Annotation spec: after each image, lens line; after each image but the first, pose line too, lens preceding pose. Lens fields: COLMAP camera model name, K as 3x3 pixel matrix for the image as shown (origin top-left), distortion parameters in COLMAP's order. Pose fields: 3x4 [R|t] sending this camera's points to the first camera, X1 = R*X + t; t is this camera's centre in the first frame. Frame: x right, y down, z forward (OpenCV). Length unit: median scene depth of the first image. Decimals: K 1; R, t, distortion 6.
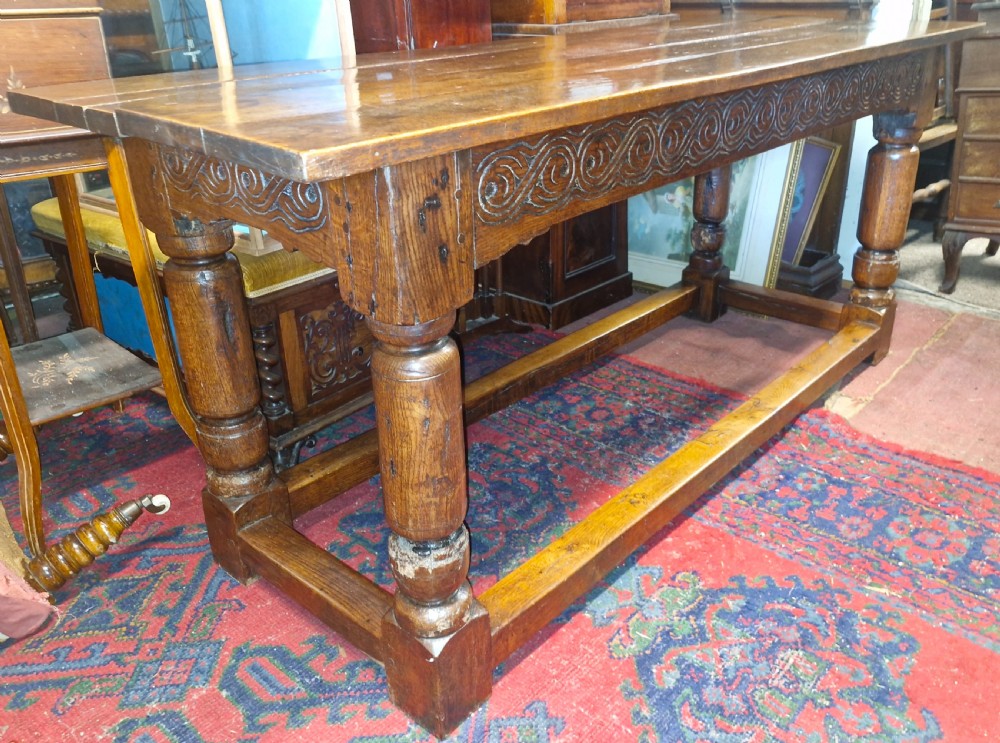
lens RADIAL K [[819.9, 0, 526.8], [0, 819.9, 338.4], [0, 0, 1]] dist [0.091076, -0.101651]
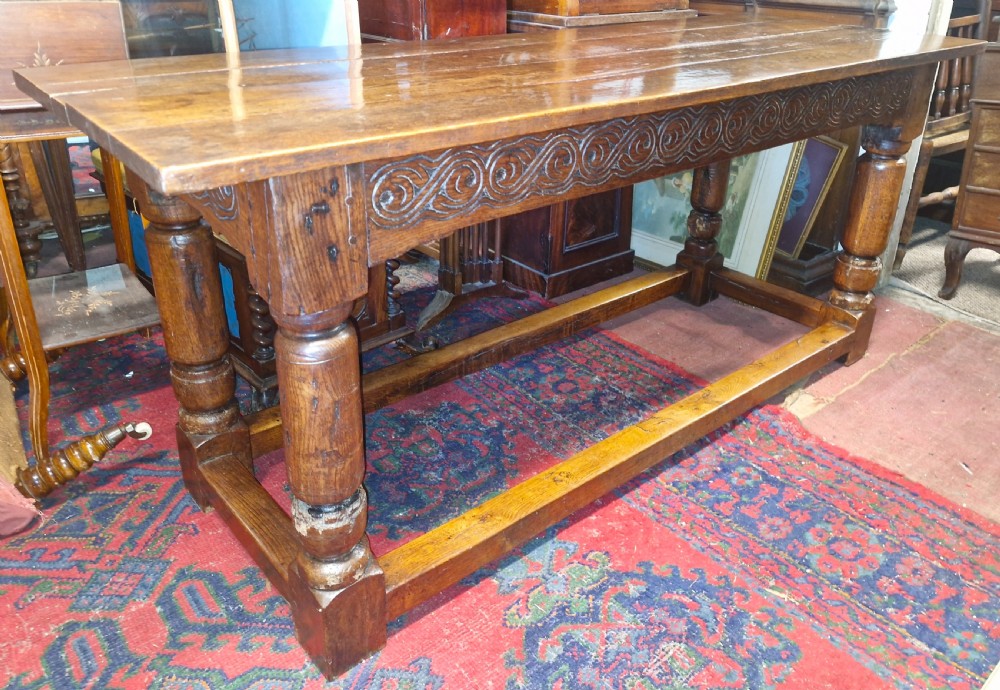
lens RADIAL K [[771.1, 0, 513.6], [0, 771.1, 287.4], [0, 0, 1]] dist [0.080234, -0.079033]
pose [[0.989461, 0.094714, -0.109524, 0.174908], [-0.093560, 0.995491, 0.015636, -0.066314], [0.110511, -0.005224, 0.993861, -0.004308]]
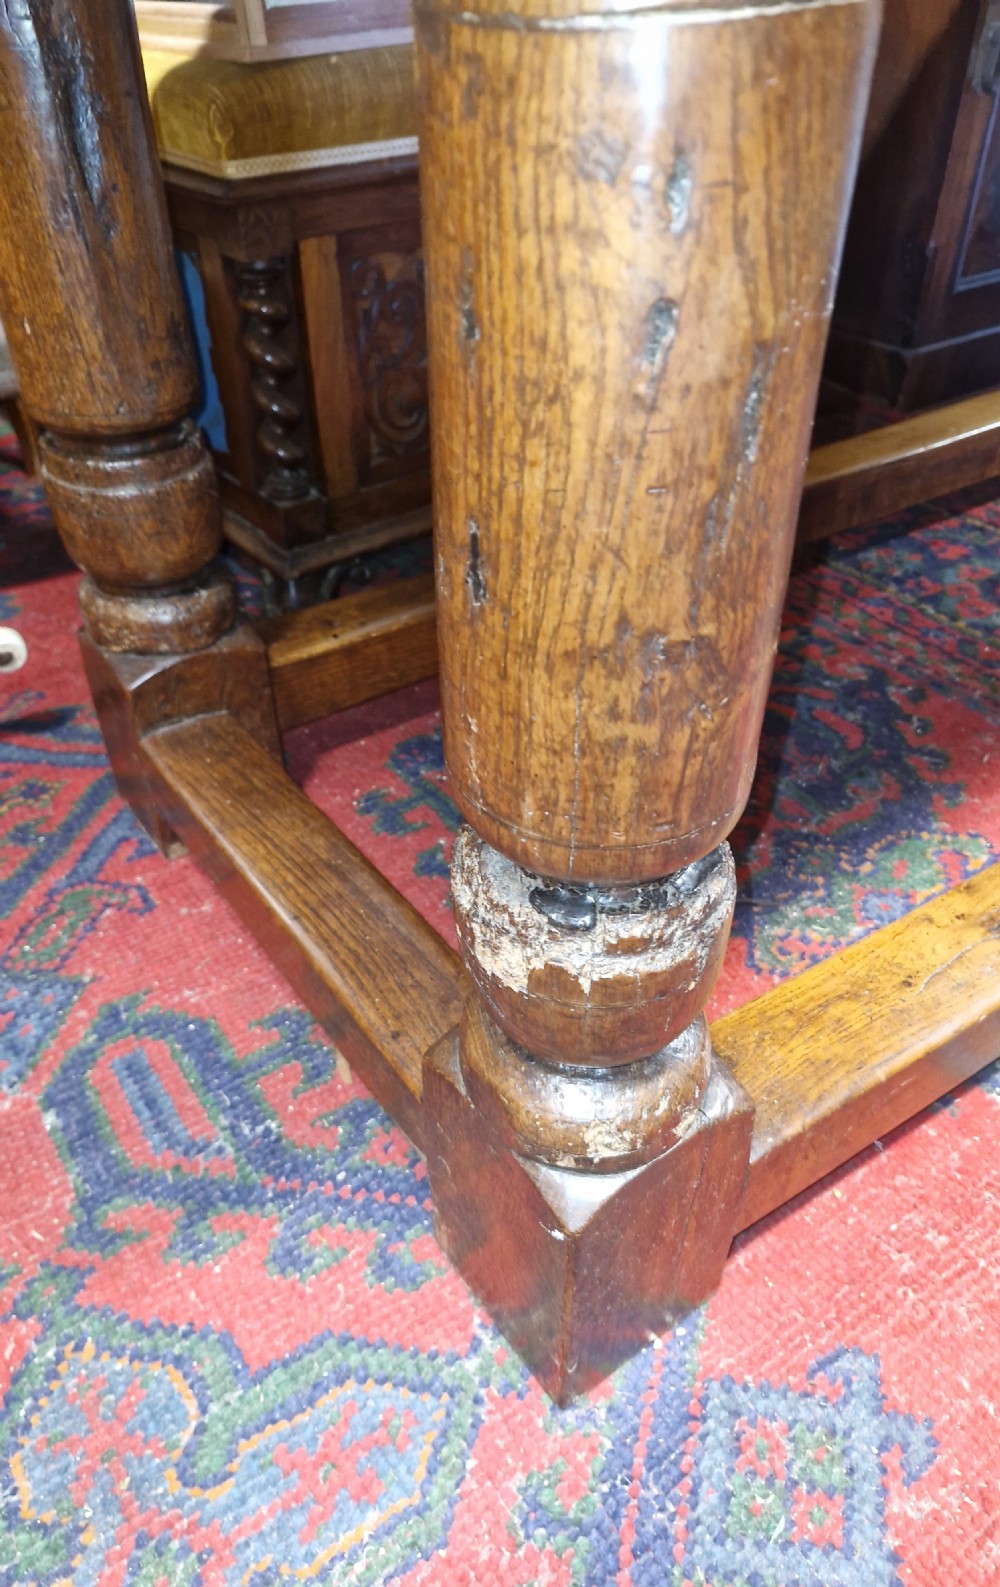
lens RADIAL K [[1122.1, 0, 483.6], [0, 1122.1, 804.9], [0, 0, 1]] dist [0.060531, -0.048457]
pose [[0.968211, 0.153465, -0.197522, -0.067471], [-0.098002, 0.959275, 0.264927, 0.103353], [0.230136, -0.237147, 0.943821, 0.519729]]
